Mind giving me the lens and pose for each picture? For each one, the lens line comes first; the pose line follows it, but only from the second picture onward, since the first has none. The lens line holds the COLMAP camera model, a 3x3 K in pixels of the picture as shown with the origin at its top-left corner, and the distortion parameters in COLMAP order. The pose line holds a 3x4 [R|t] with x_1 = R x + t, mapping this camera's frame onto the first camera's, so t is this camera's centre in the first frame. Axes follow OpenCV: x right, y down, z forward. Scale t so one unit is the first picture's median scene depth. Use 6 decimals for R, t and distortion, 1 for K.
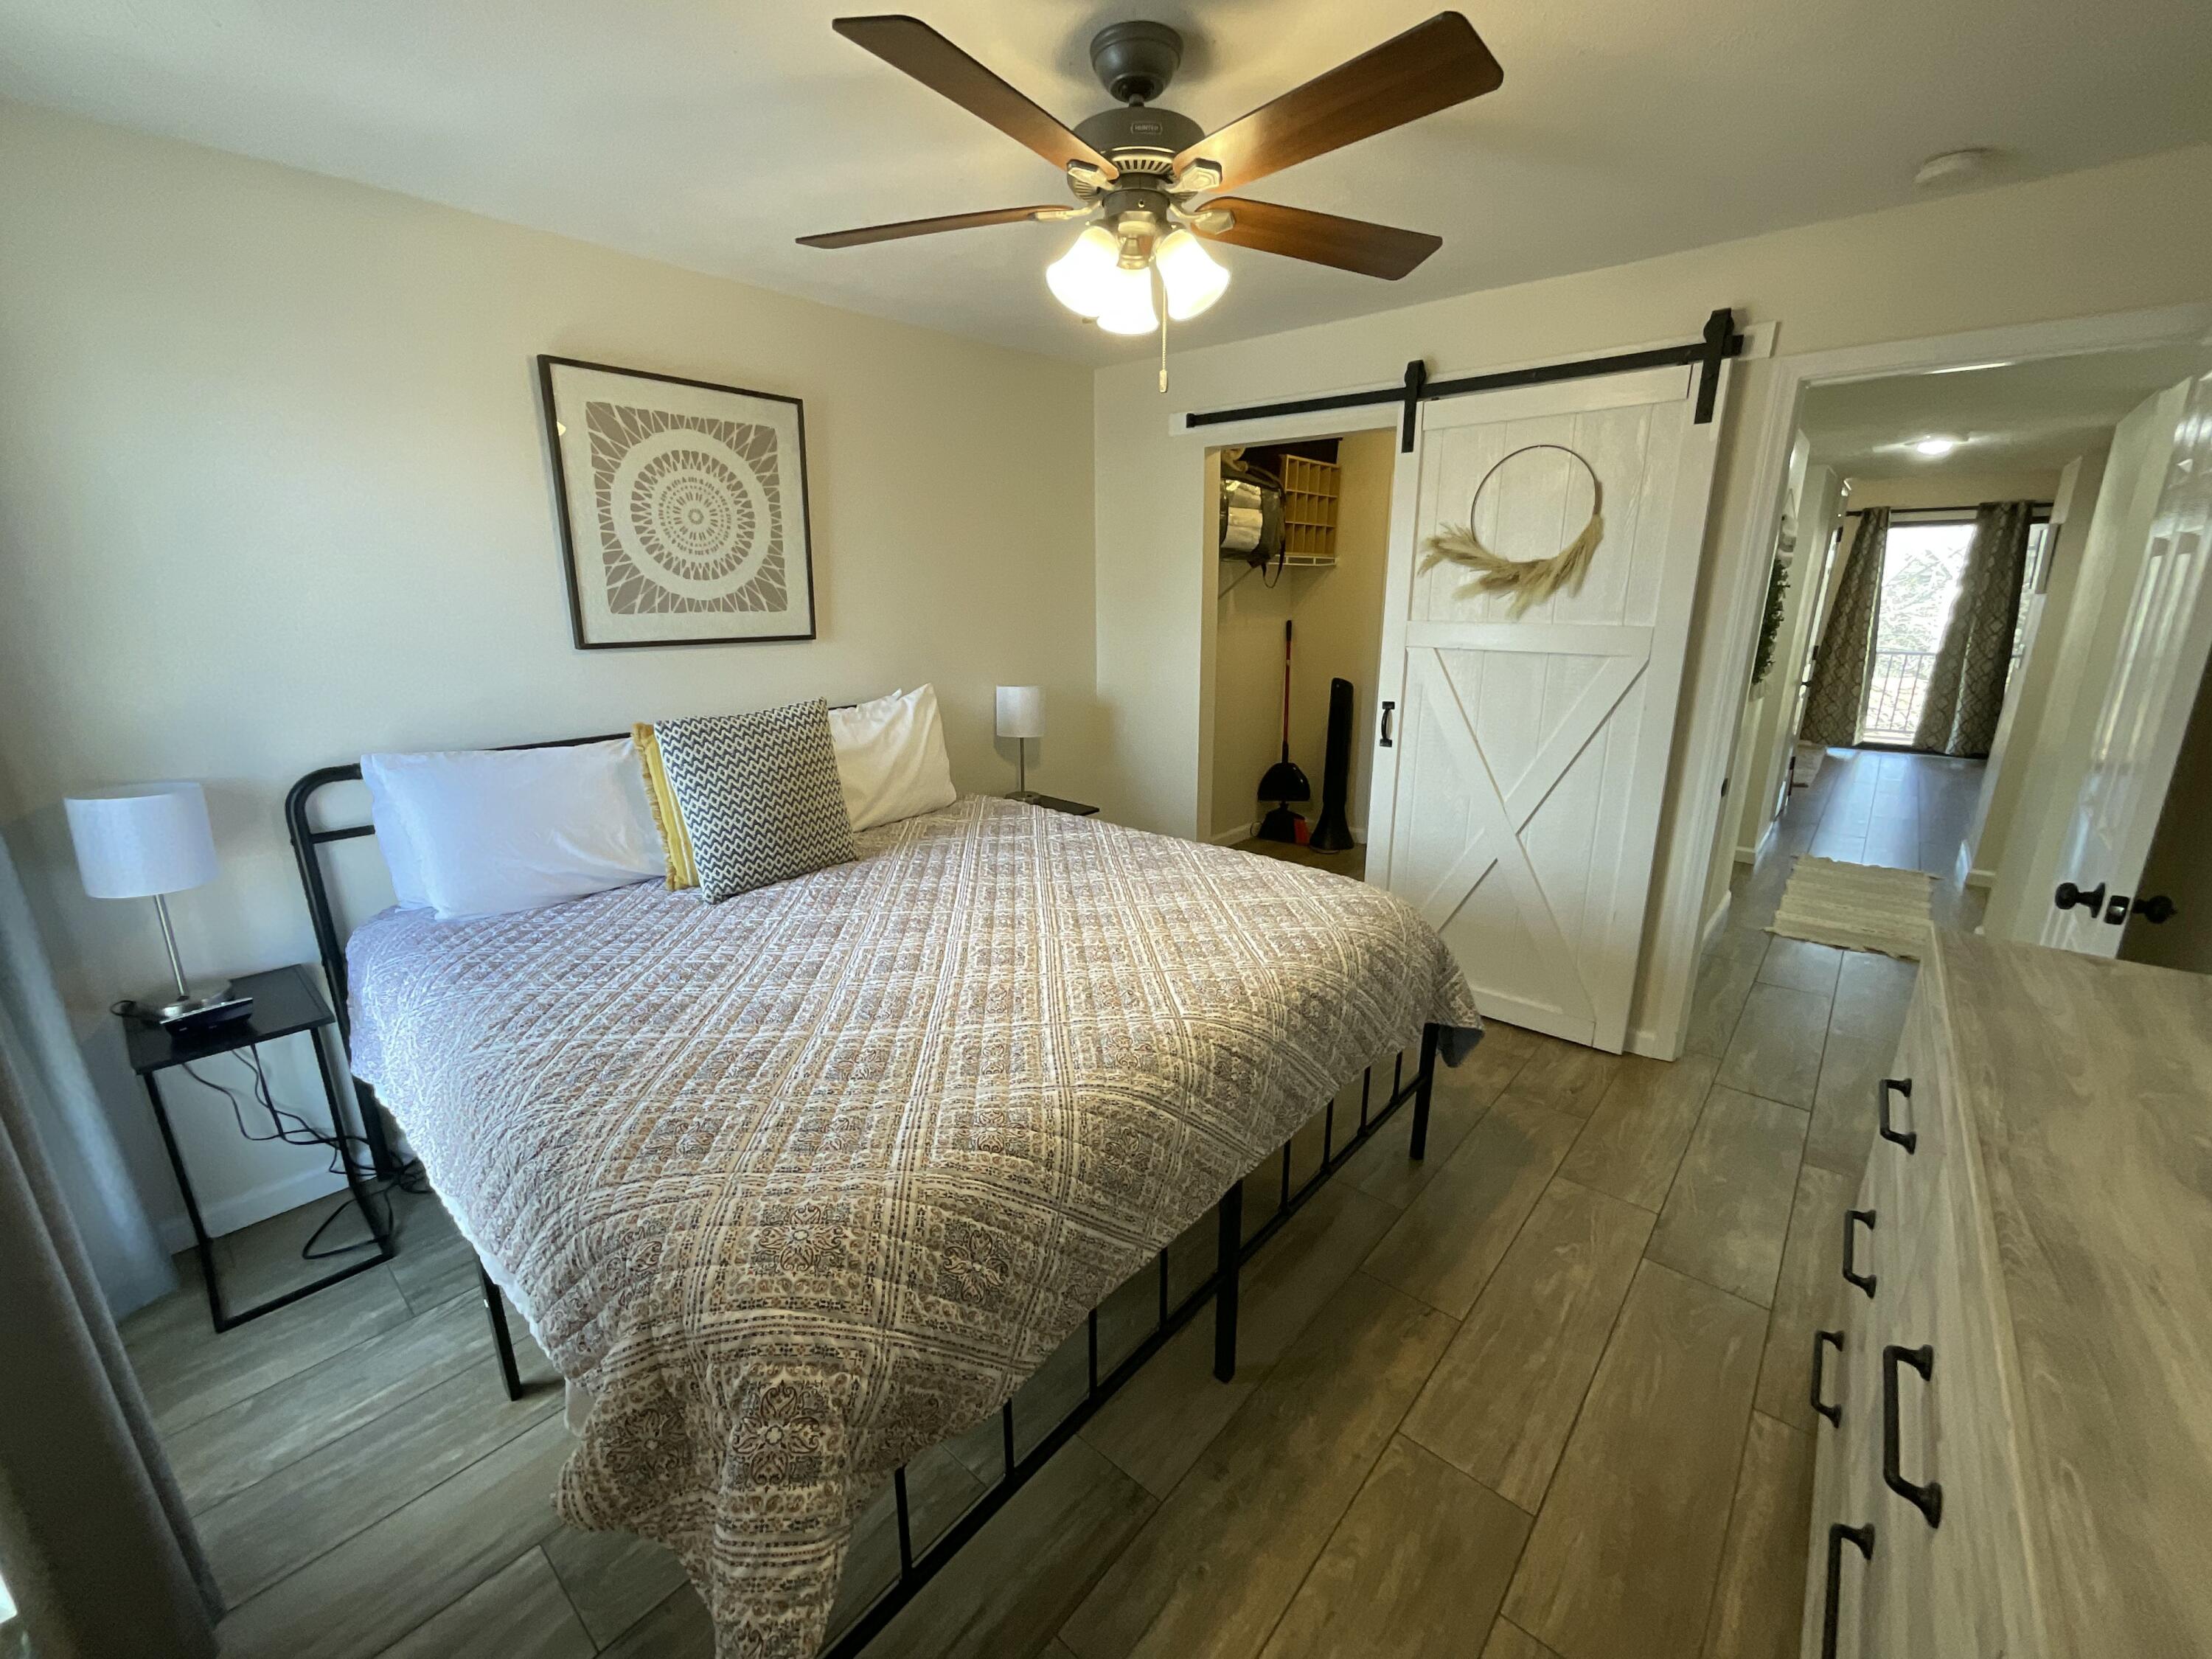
lens RADIAL K [[897.6, 0, 1106.5], [0, 897.6, 824.0], [0, 0, 1]] dist [0.016347, -0.008343]
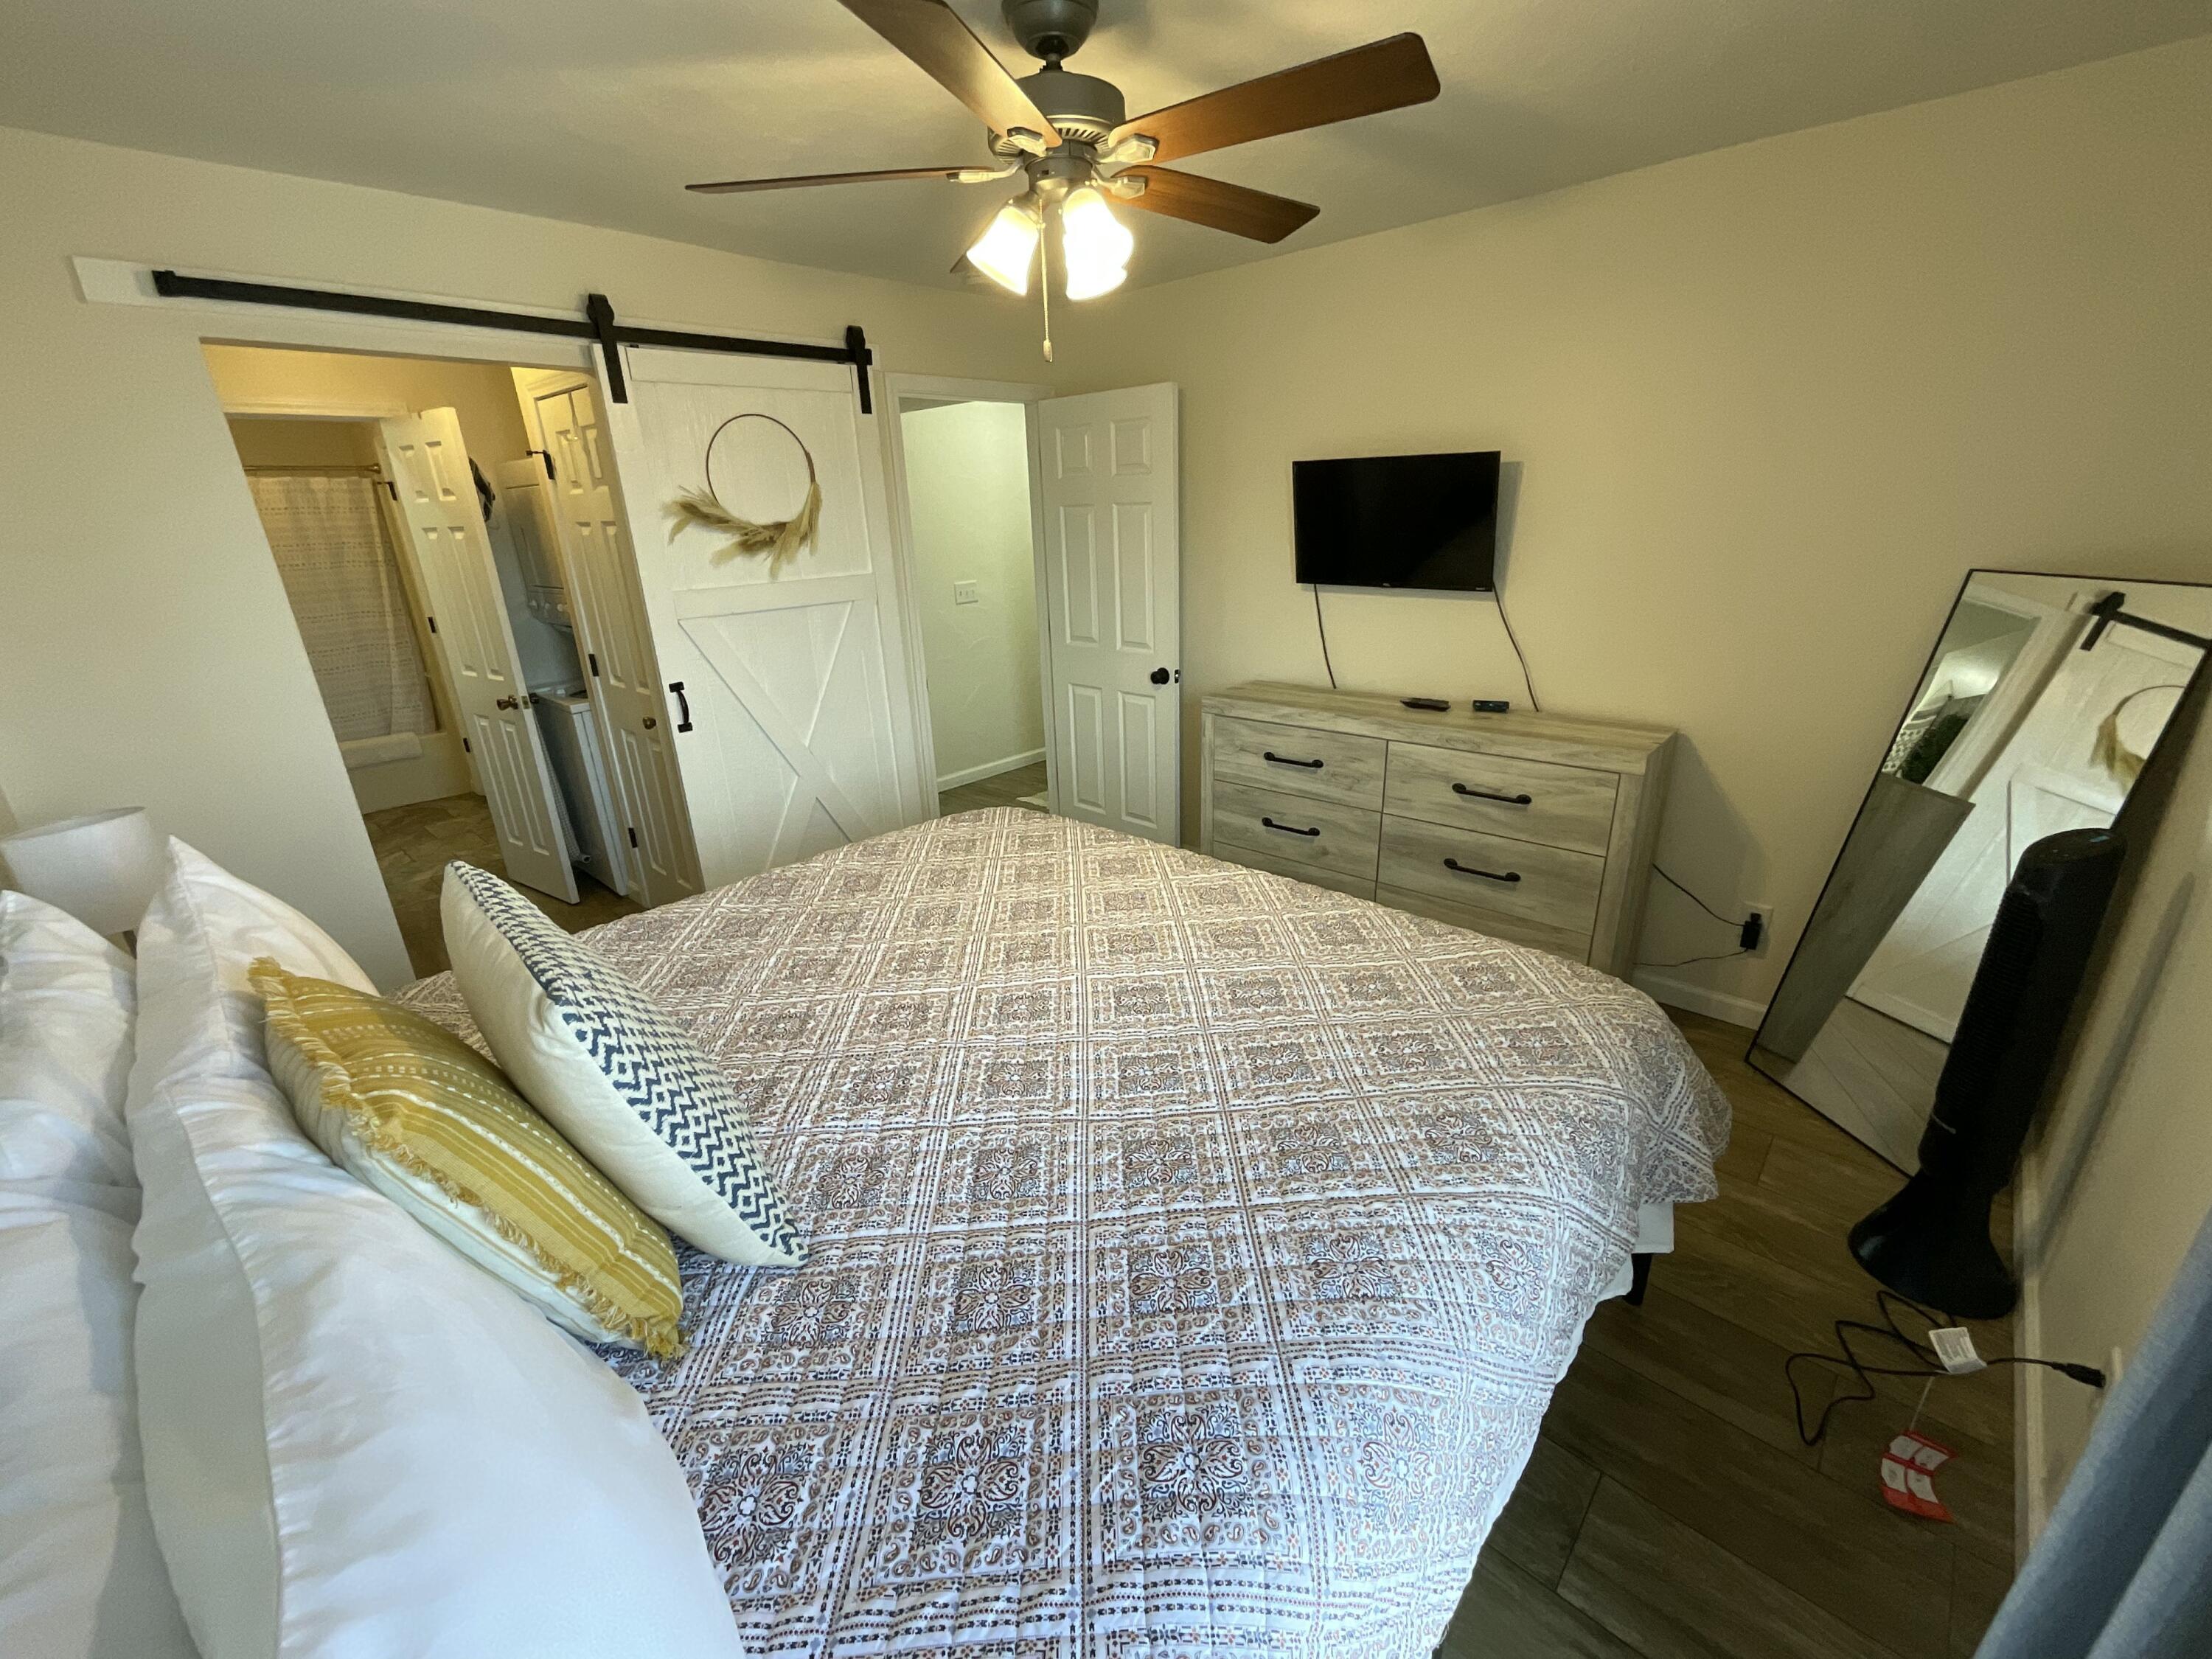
lens RADIAL K [[909.8, 0, 1100.4], [0, 909.8, 833.0], [0, 0, 1]] dist [-0.026631, 0.025056]
pose [[0.041047, -0.344003, 0.938071, -0.691846], [0.294829, 0.901228, 0.317591, -0.195913], [-0.954668, 0.263535, 0.138415, 0.604022]]
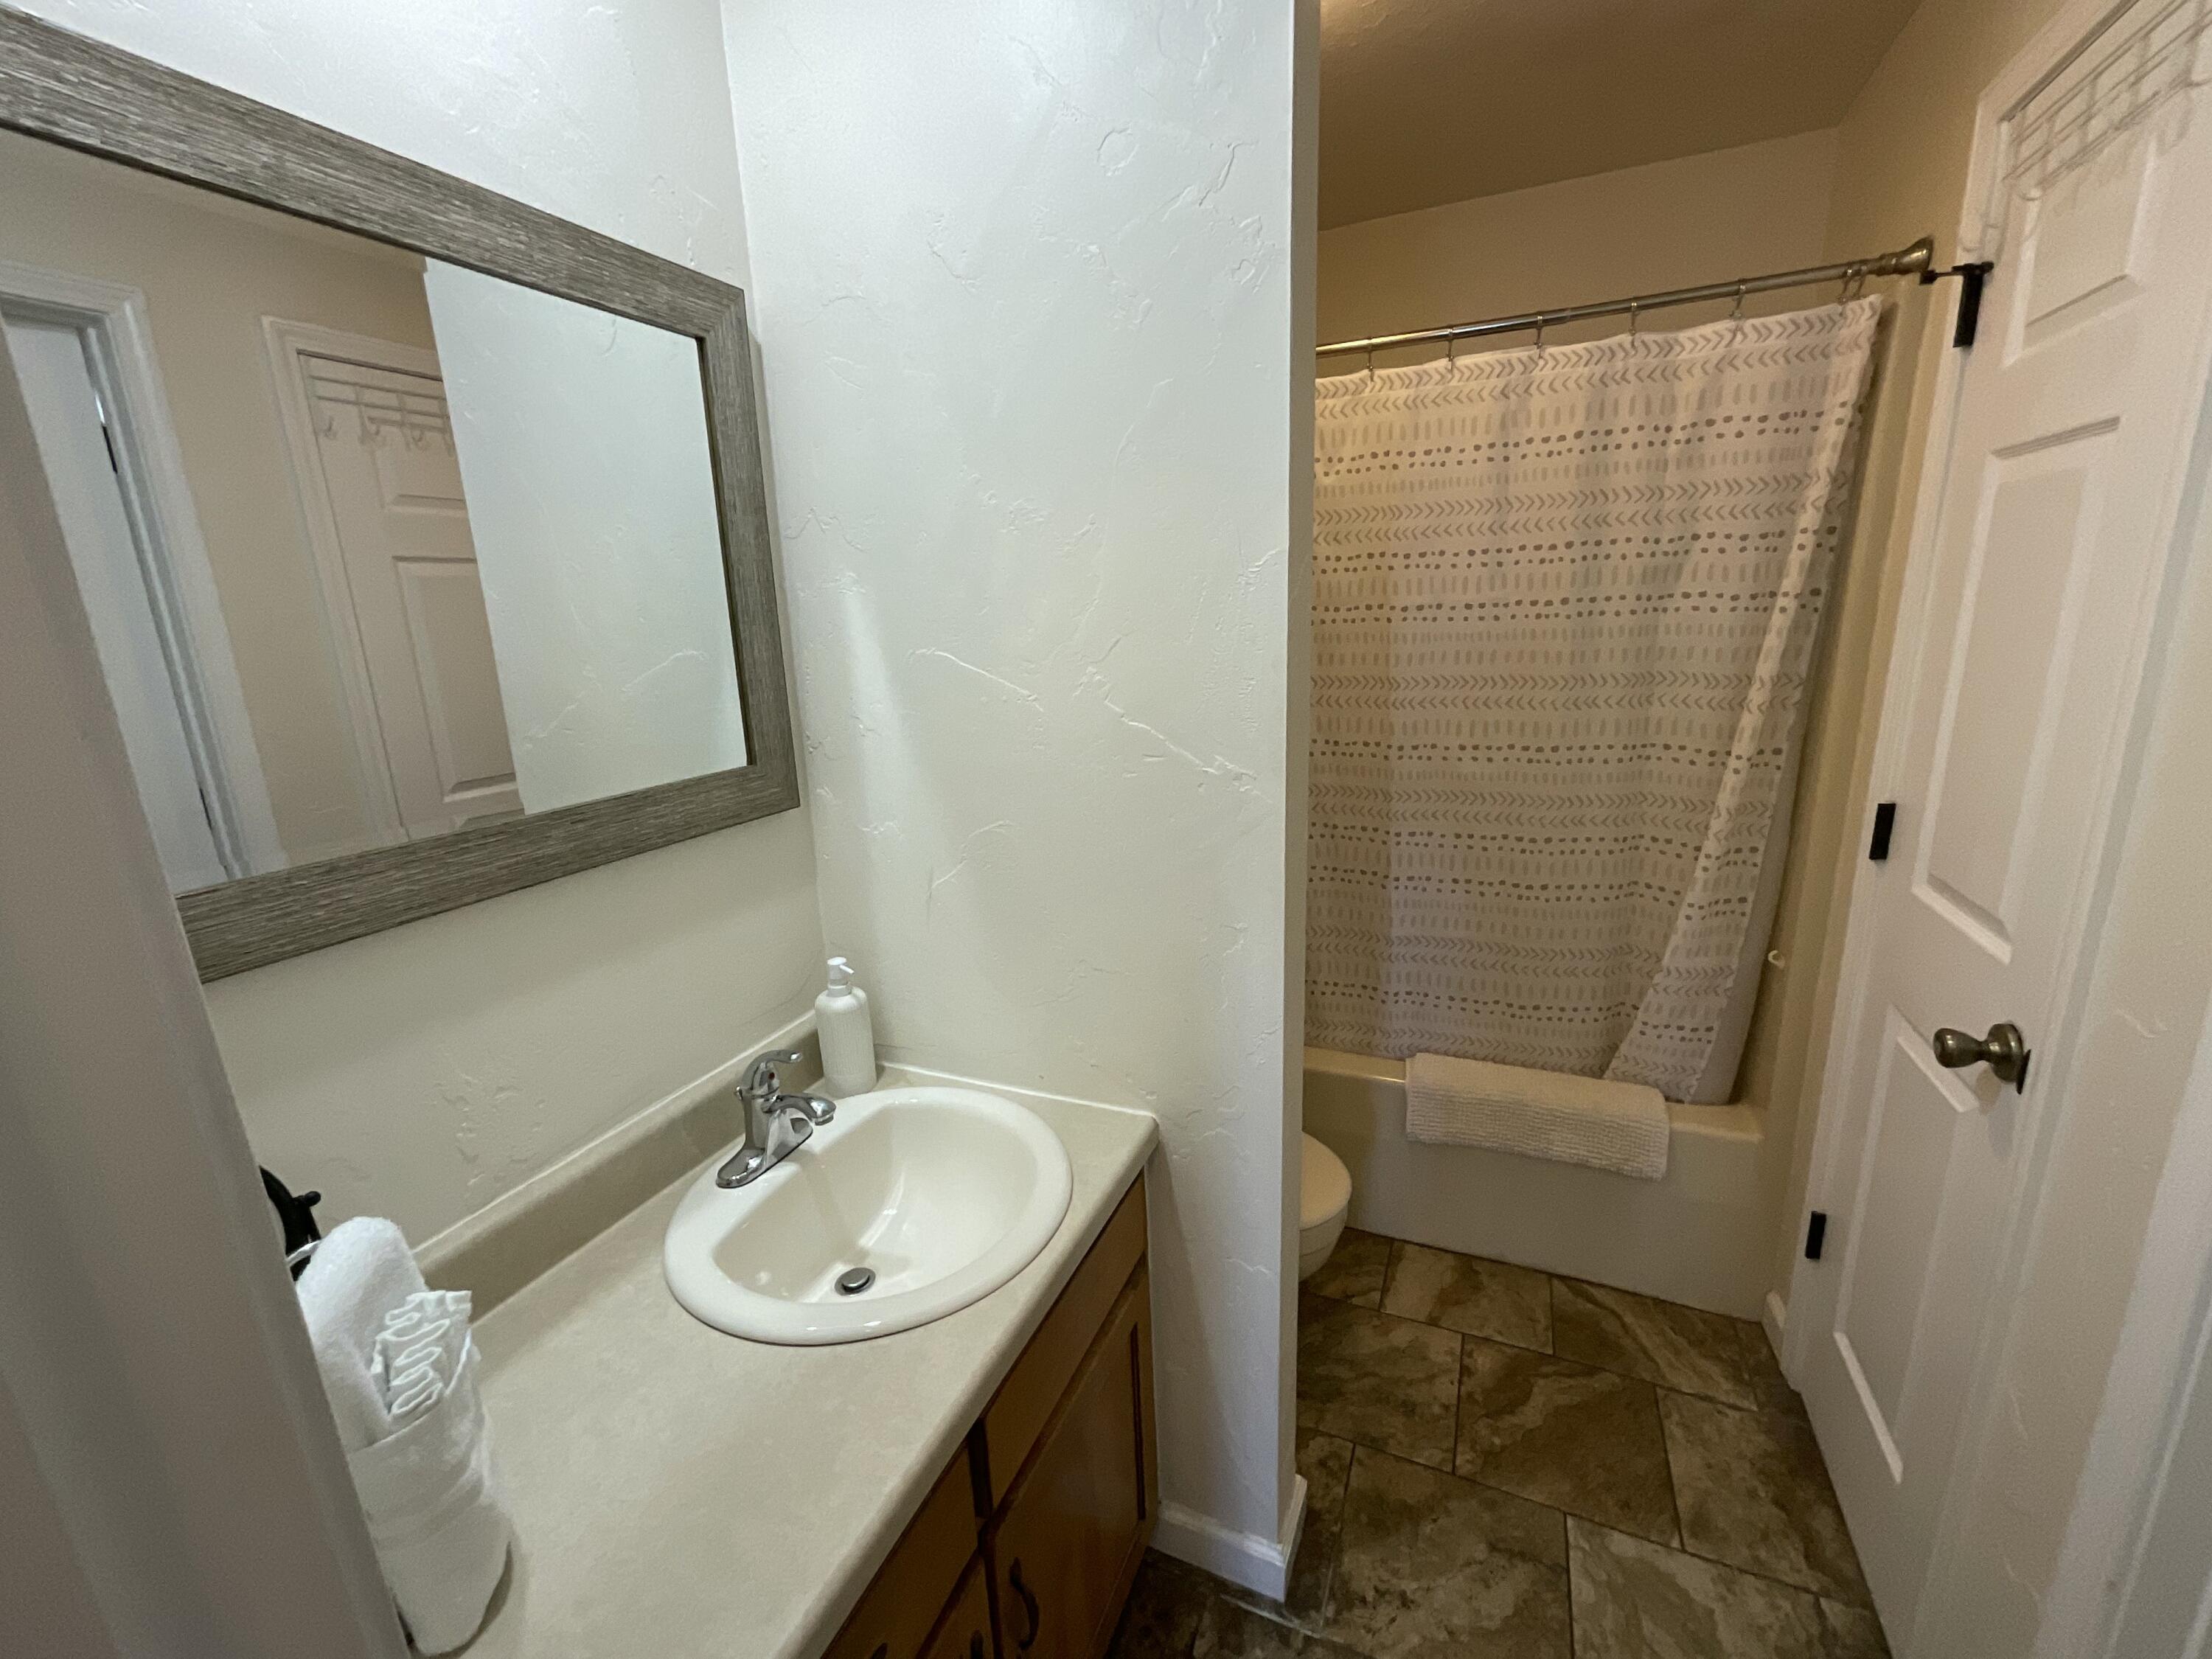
lens RADIAL K [[909.8, 0, 1100.4], [0, 909.8, 833.0], [0, 0, 1]] dist [-0.026631, 0.025056]
pose [[0.955393, -0.107175, 0.275205, 0.658426], [0.115898, 0.993139, -0.015582, -0.447867], [-0.271646, 0.046783, 0.961259, 1.752762]]
